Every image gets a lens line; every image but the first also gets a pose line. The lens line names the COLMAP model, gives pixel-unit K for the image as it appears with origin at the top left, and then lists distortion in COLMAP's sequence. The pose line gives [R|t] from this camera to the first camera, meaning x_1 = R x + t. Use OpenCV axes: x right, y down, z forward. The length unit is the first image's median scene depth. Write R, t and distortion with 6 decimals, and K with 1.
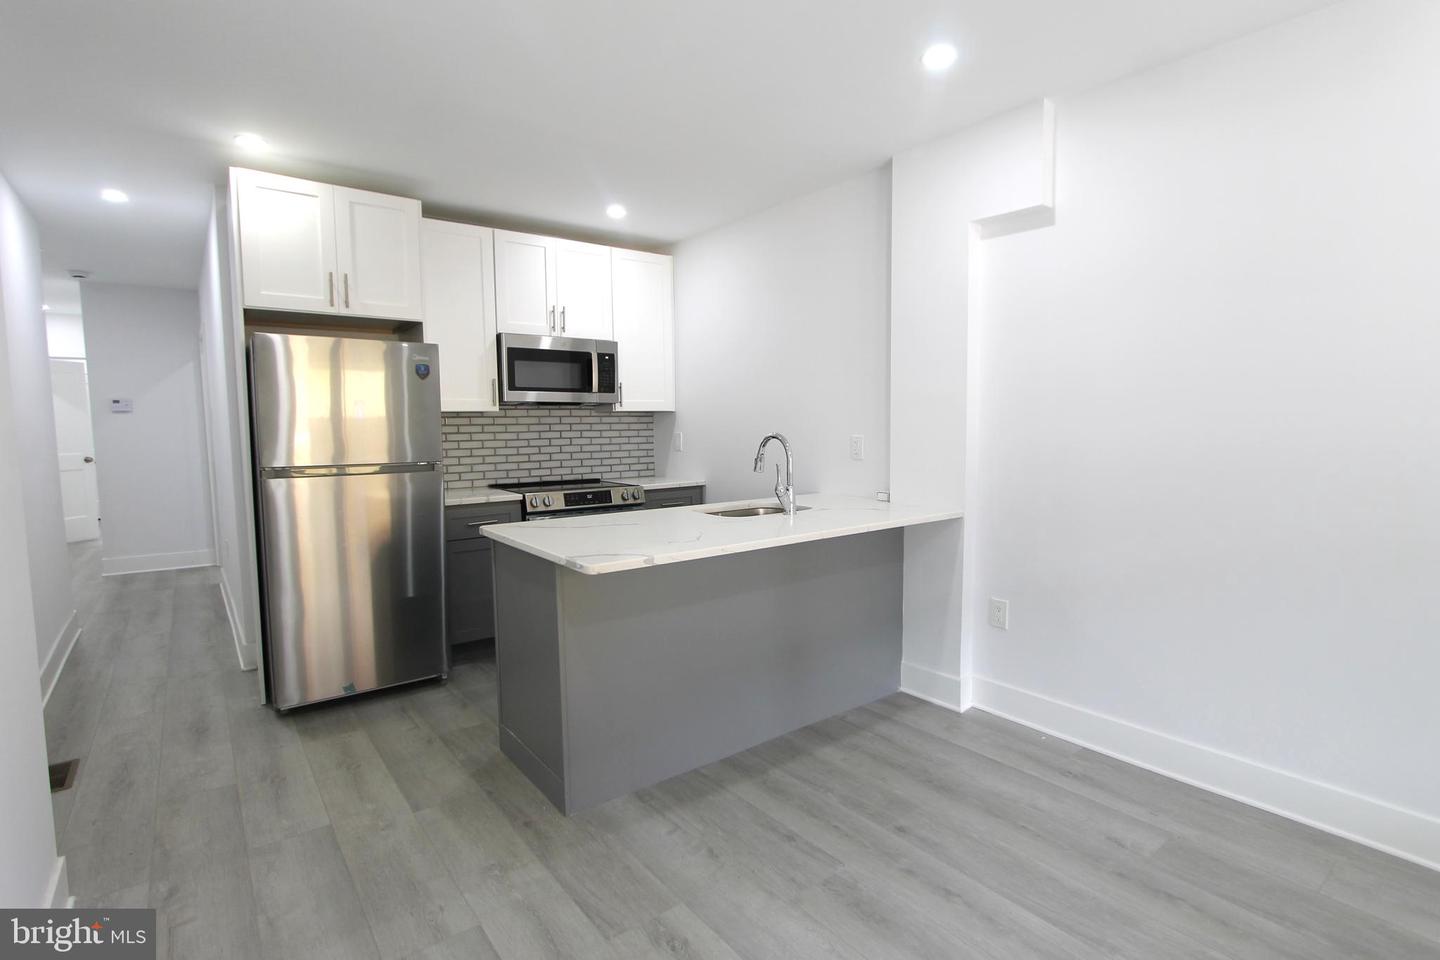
lens RADIAL K [[686.5, 0, 728.7], [0, 686.5, 483.7], [0, 0, 1]] dist [-0.013438, 0.000311]
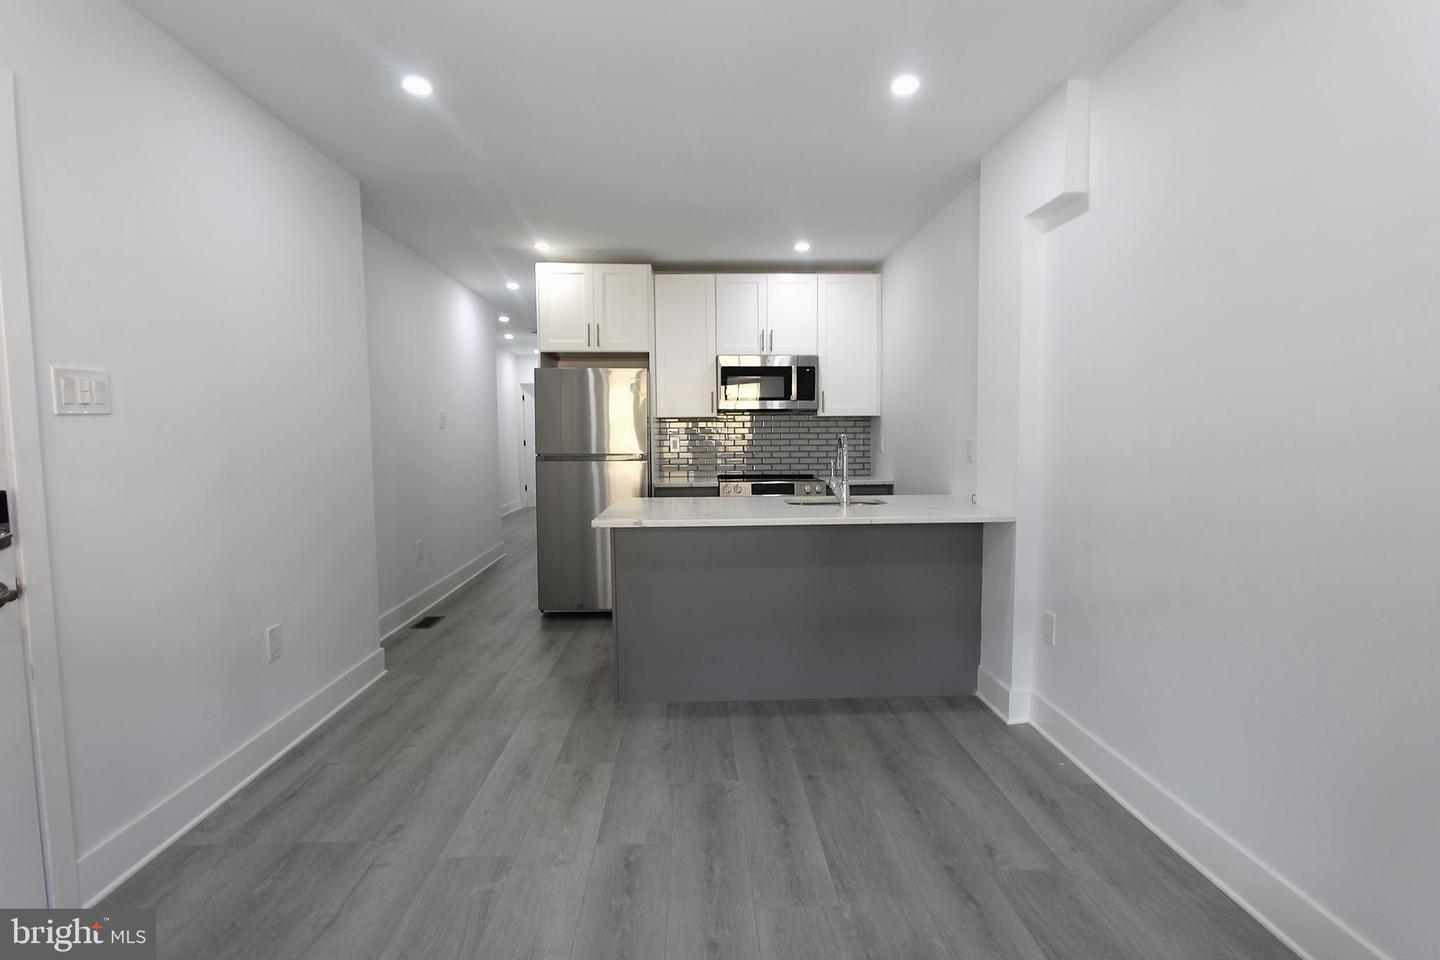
lens RADIAL K [[677.1, 0, 729.1], [0, 677.1, 482.7], [0, 0, 1]] dist [-0.016488, 0.001041]
pose [[0.816717, 0.047276, -0.575098, 0.552965], [-0.052425, 0.998596, 0.007639, 0.007071], [0.574652, 0.023911, 0.818049, -0.013233]]
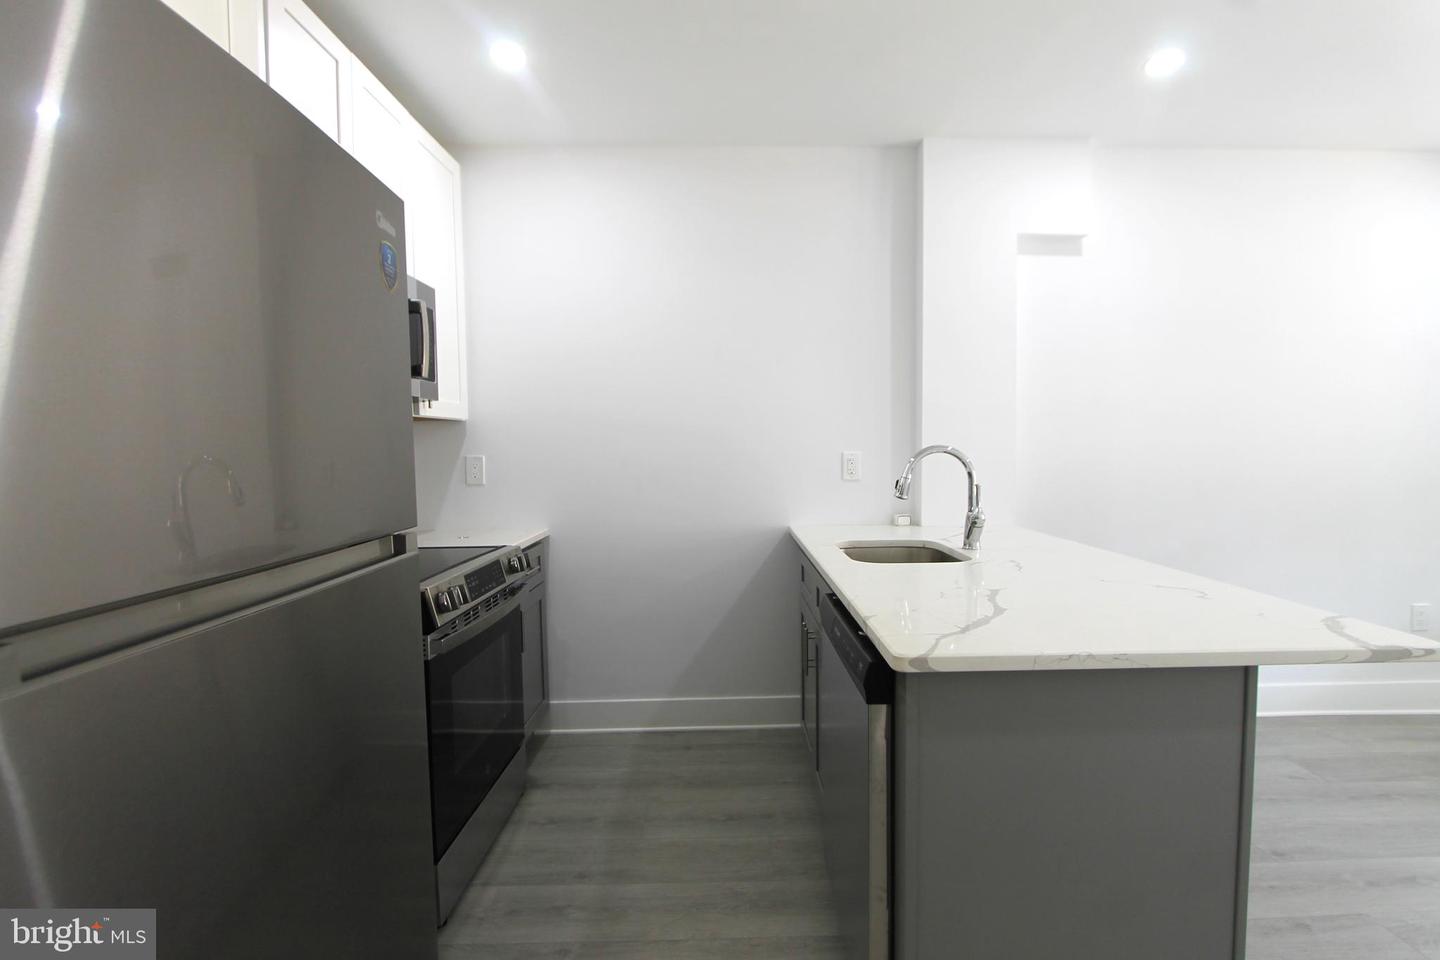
lens RADIAL K [[683.3, 0, 731.1], [0, 683.3, 485.1], [0, 0, 1]] dist [-0.020849, 0.004399]
pose [[0.604850, -0.043046, 0.795175, -0.670241], [0.077304, 0.996996, -0.004831, -0.043384], [-0.792579, 0.064392, 0.606360, 0.722283]]
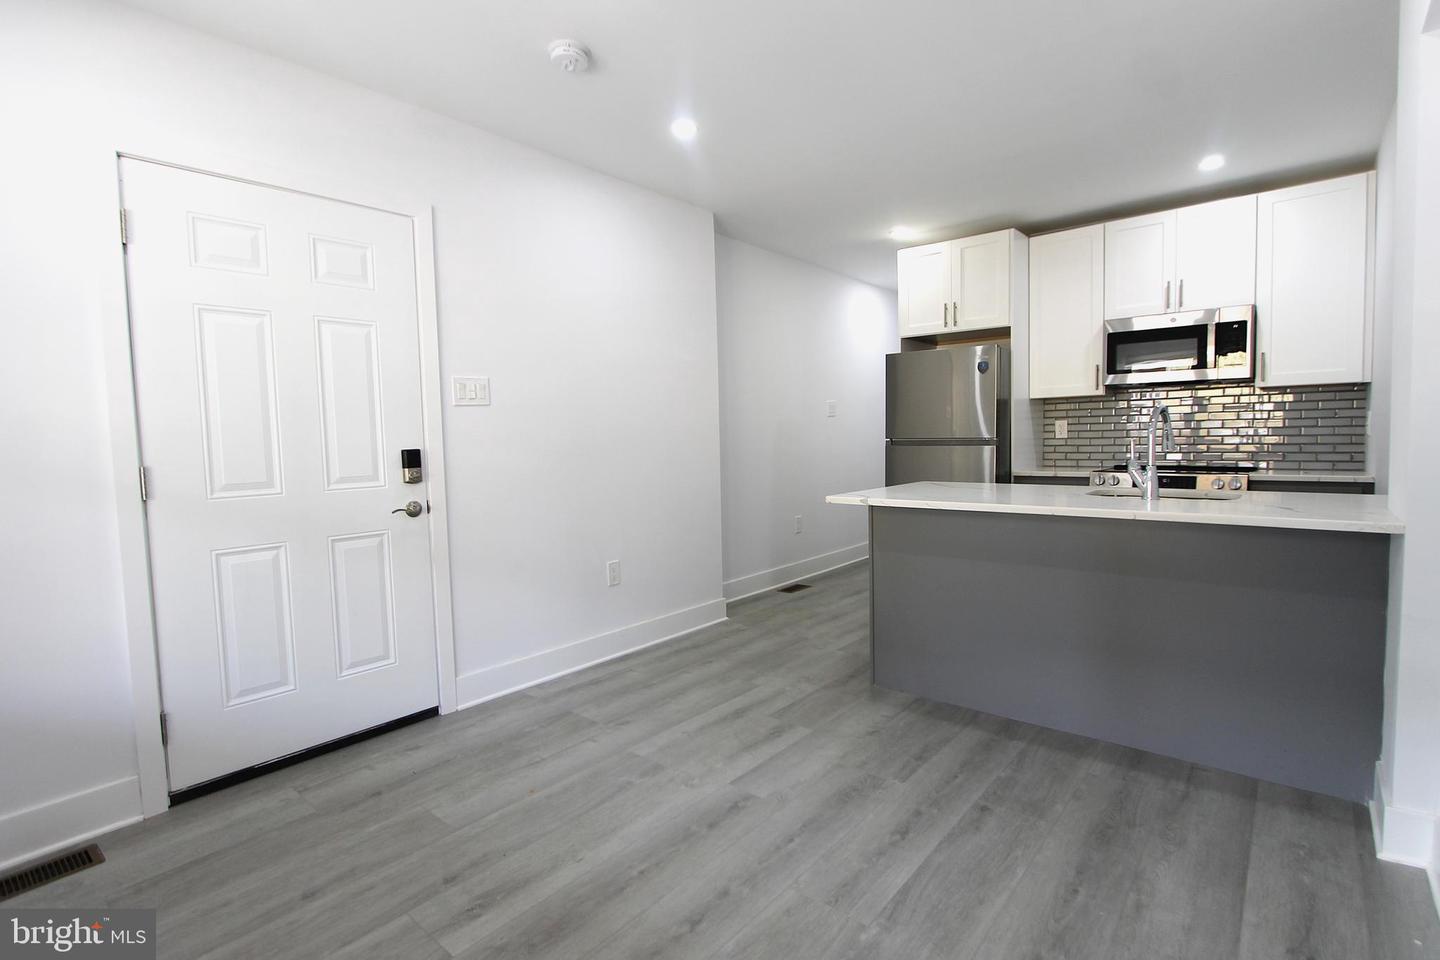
lens RADIAL K [[683.3, 0, 731.1], [0, 683.3, 485.1], [0, 0, 1]] dist [-0.020849, 0.004399]
pose [[0.206797, 0.075220, -0.975488, 0.779592], [-0.067855, 0.995742, 0.062397, 0.009009], [0.976028, 0.053288, 0.211020, 0.303323]]
